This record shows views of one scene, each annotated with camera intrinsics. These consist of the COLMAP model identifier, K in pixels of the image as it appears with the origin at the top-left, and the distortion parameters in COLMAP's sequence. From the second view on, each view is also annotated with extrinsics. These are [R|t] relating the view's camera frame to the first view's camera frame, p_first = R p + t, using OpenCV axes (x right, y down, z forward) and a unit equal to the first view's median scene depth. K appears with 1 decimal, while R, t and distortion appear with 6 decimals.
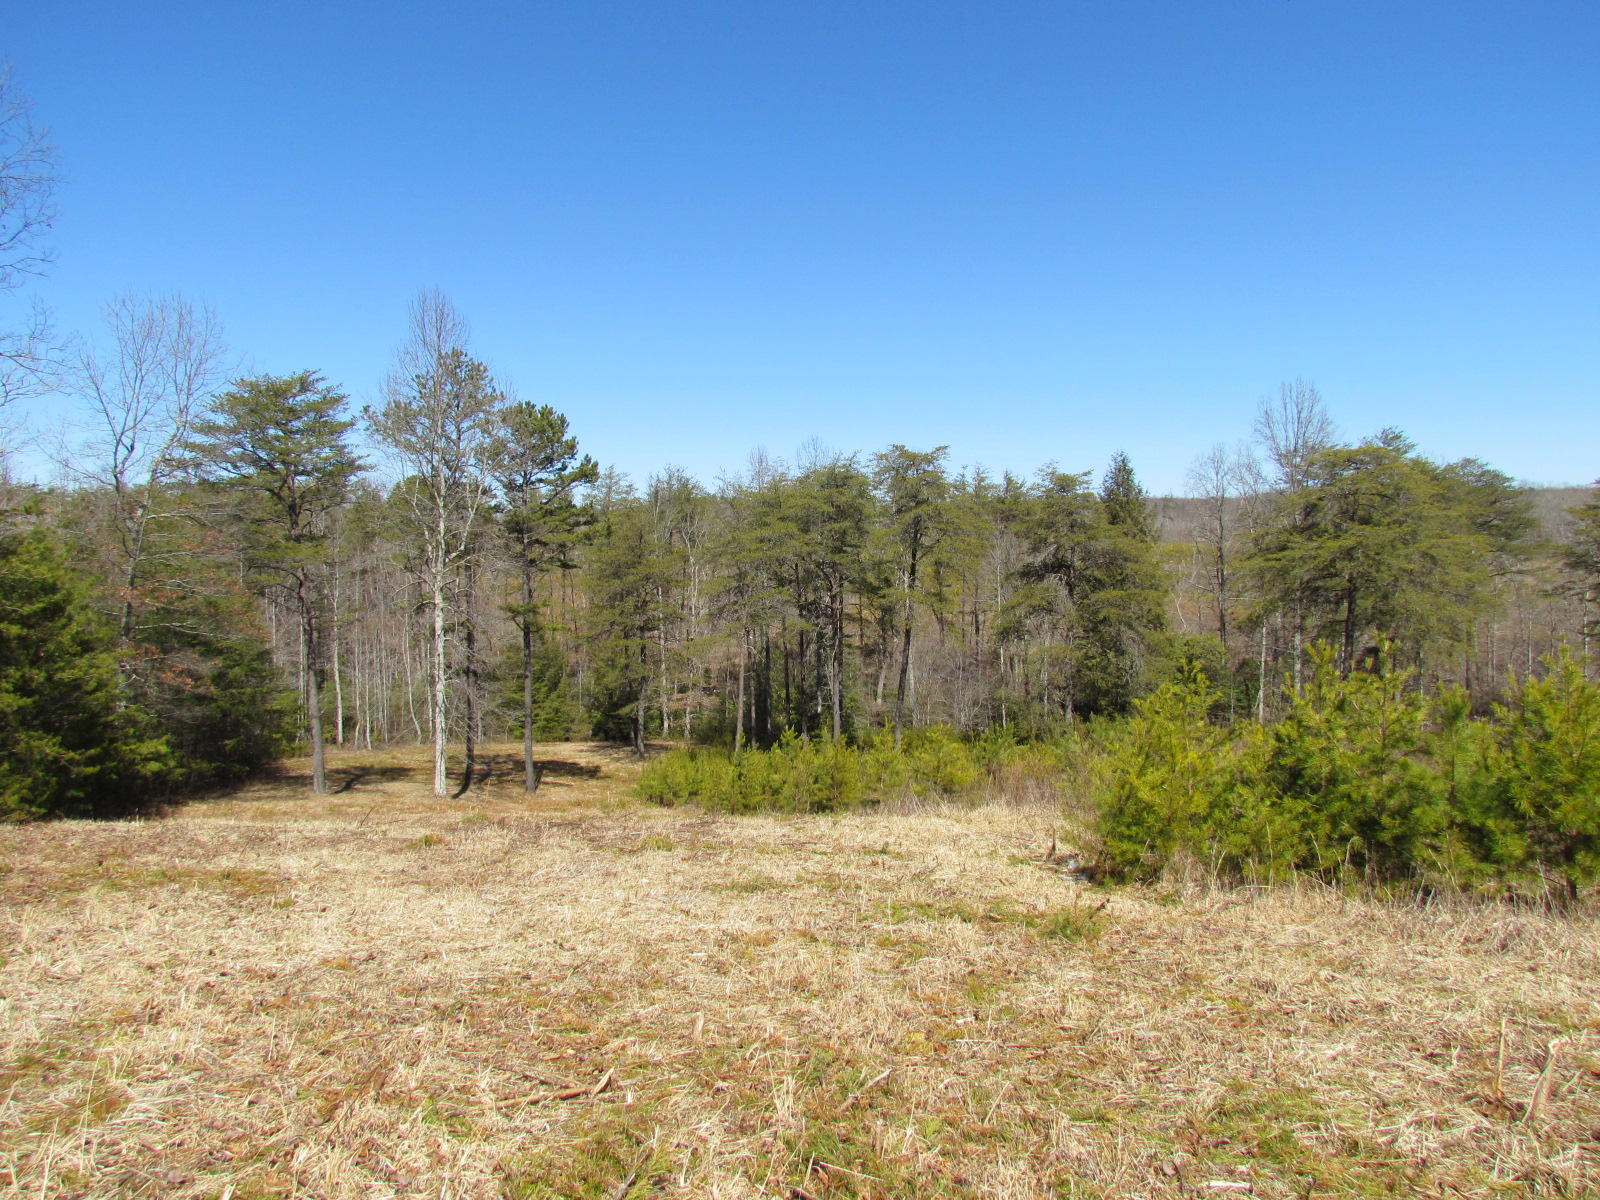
lens RADIAL K [[1188.0, 0, 800.0], [0, 1188.0, 600.0], [0, 0, 1]] dist [0.008473, -0.009901]
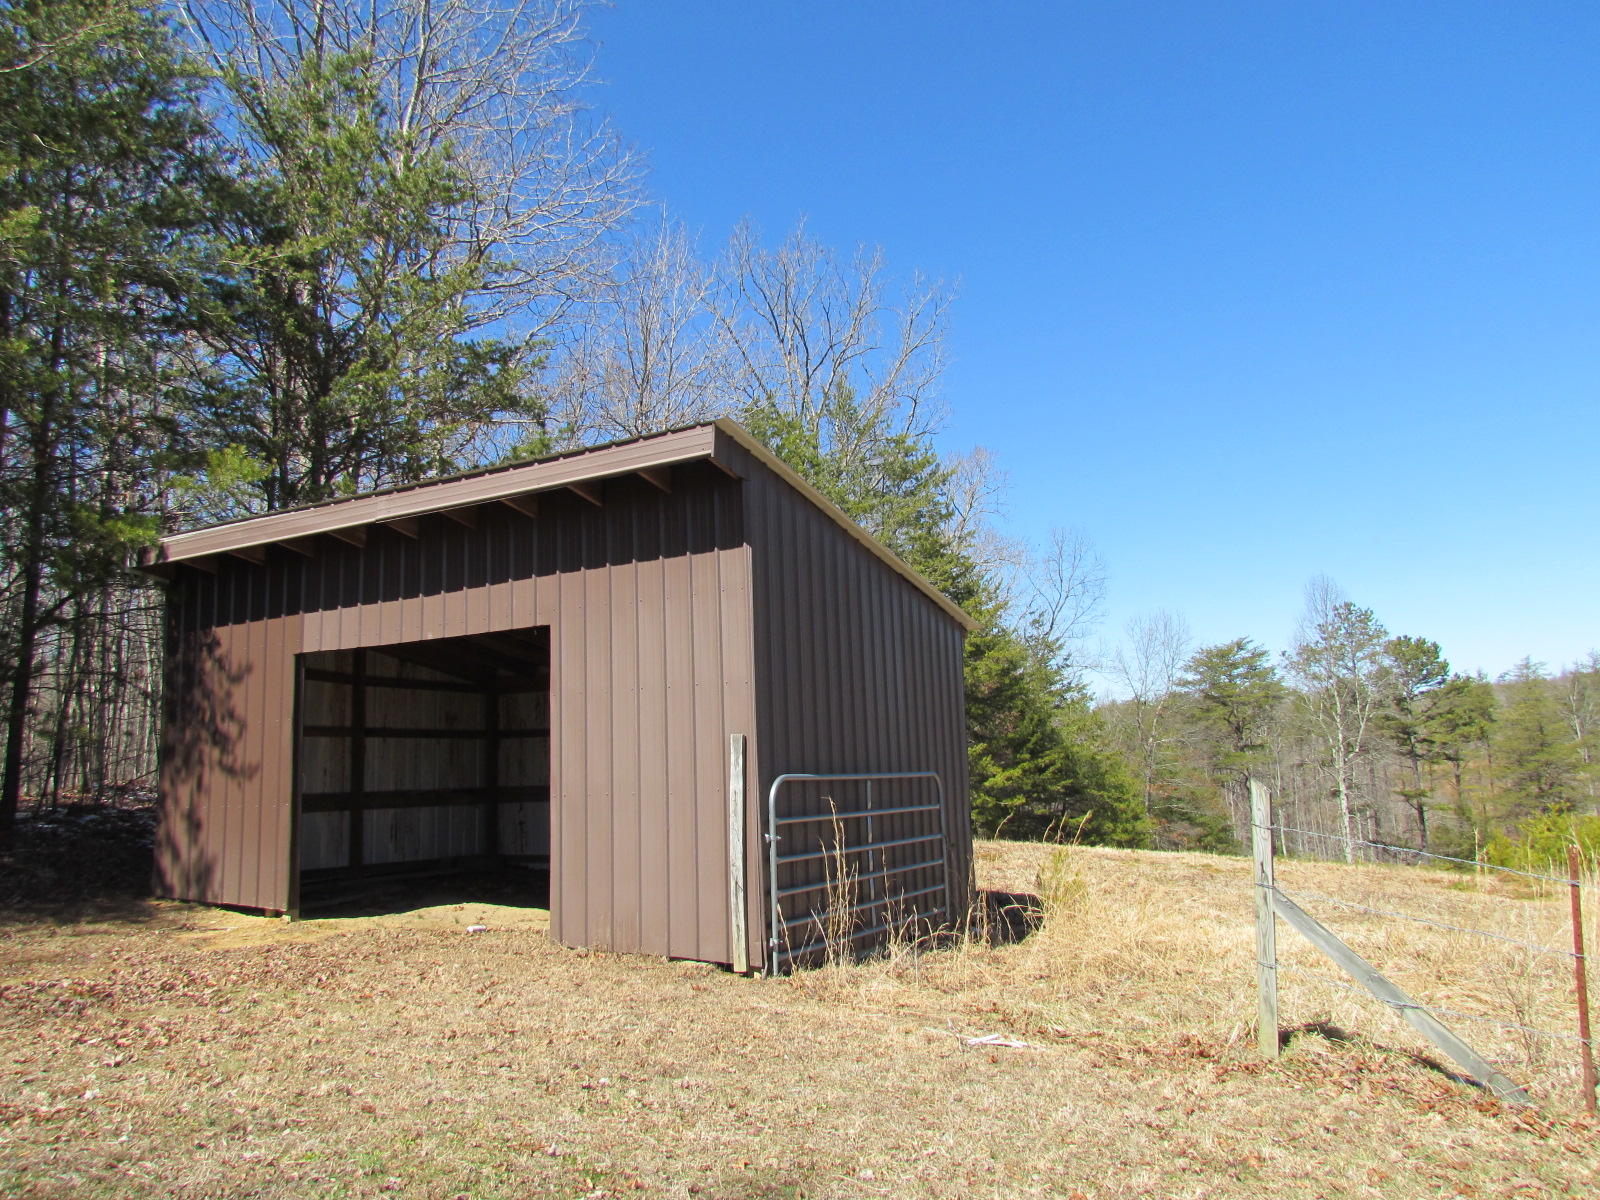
lens RADIAL K [[1188.0, 0, 800.0], [0, 1188.0, 600.0], [0, 0, 1]] dist [0.008473, -0.009901]
pose [[0.723283, -0.119564, -0.680122, 0.218802], [0.015978, 0.987531, -0.156613, -0.009780], [0.690367, 0.102408, 0.716174, -0.485729]]
